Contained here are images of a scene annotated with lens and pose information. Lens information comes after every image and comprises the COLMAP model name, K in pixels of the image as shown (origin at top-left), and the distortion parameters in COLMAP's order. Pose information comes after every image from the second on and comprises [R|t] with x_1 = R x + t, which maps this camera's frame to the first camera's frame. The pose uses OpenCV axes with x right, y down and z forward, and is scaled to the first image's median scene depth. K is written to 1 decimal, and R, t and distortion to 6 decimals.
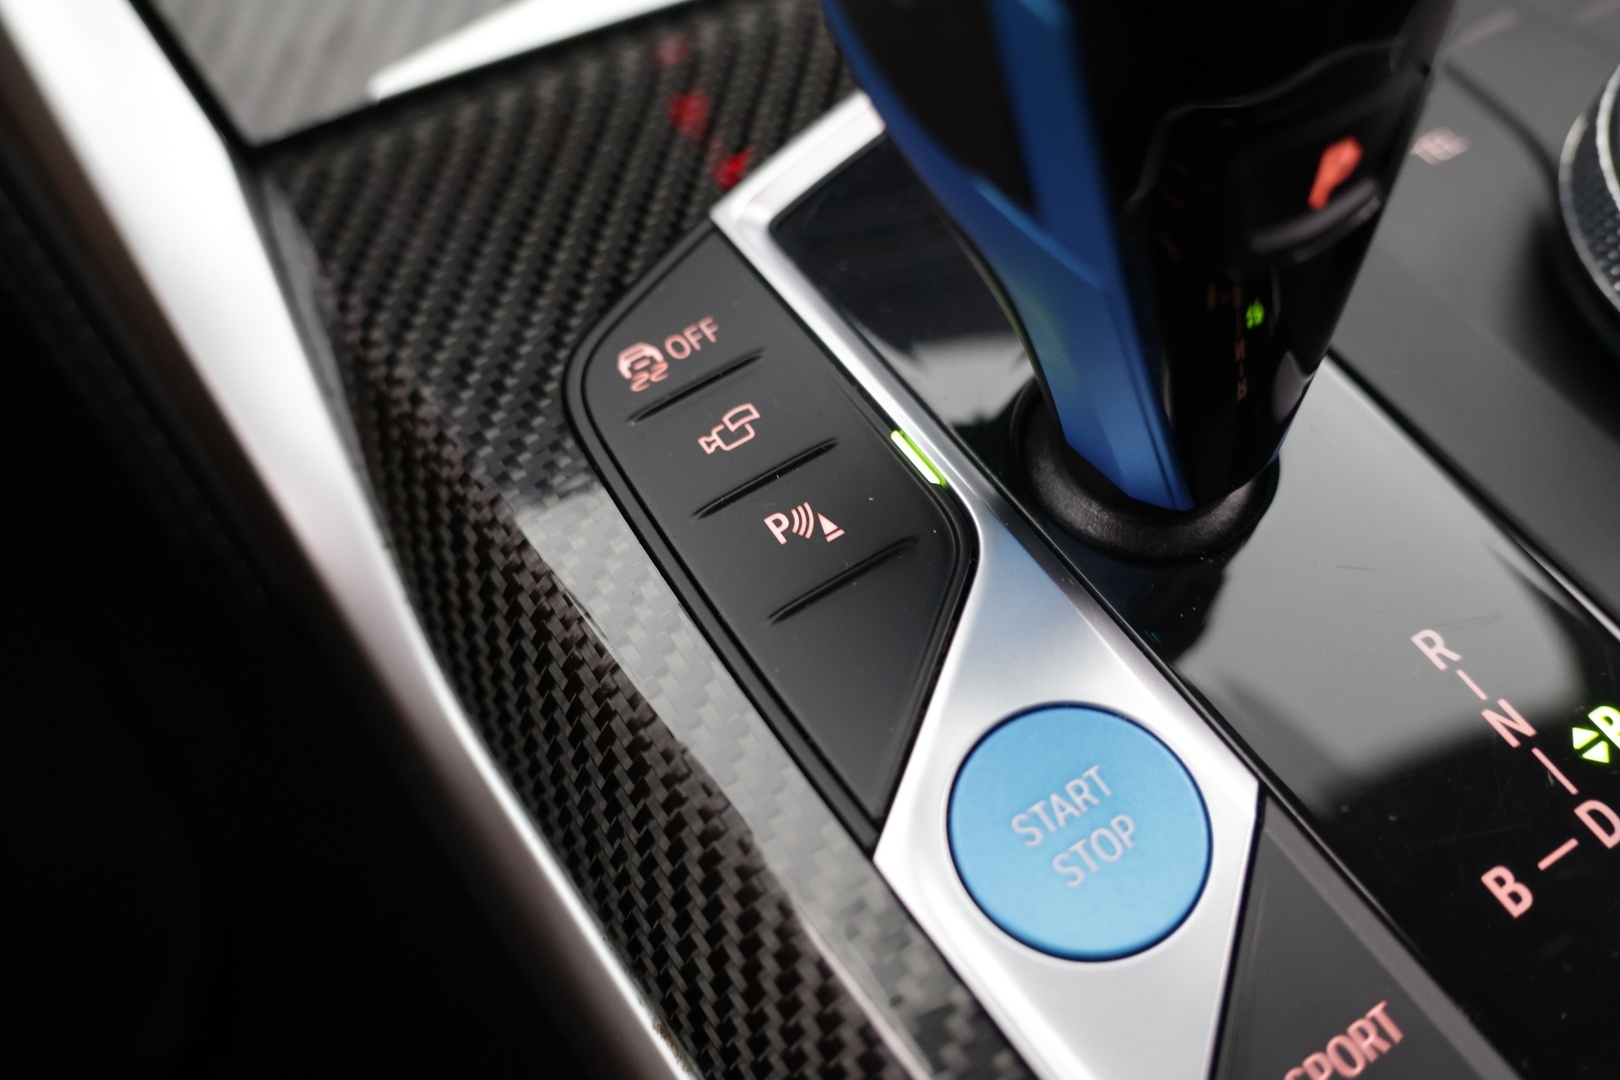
lens RADIAL K [[1374.5, 0, 804.3], [0, 1374.5, 540.1], [0, 0, 1]] dist [-0.035679, 0.035037]
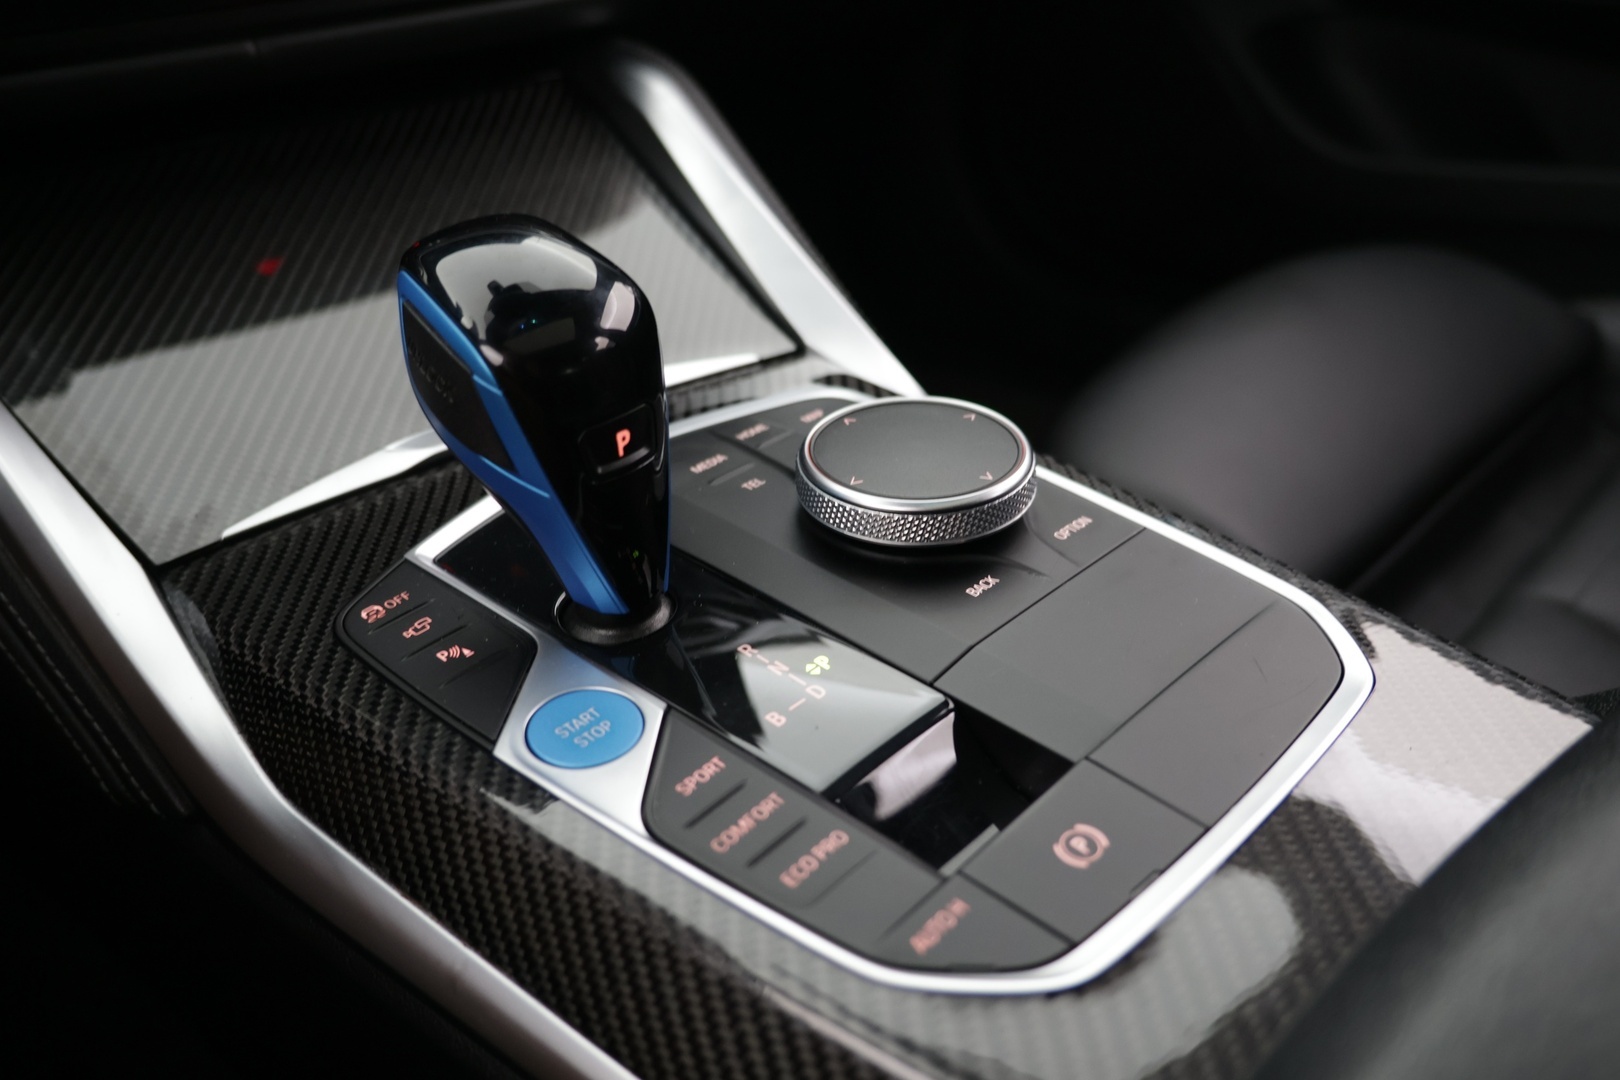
lens RADIAL K [[1374.5, 0, 813.1], [0, 1374.5, 553.5], [0, 0, 1]] dist [-0.035679, 0.035037]
pose [[0.971767, -0.130776, 0.196384, 0.129631], [0.204703, 0.881203, -0.426121, 0.796329], [-0.117328, 0.454290, 0.883094, -0.916632]]
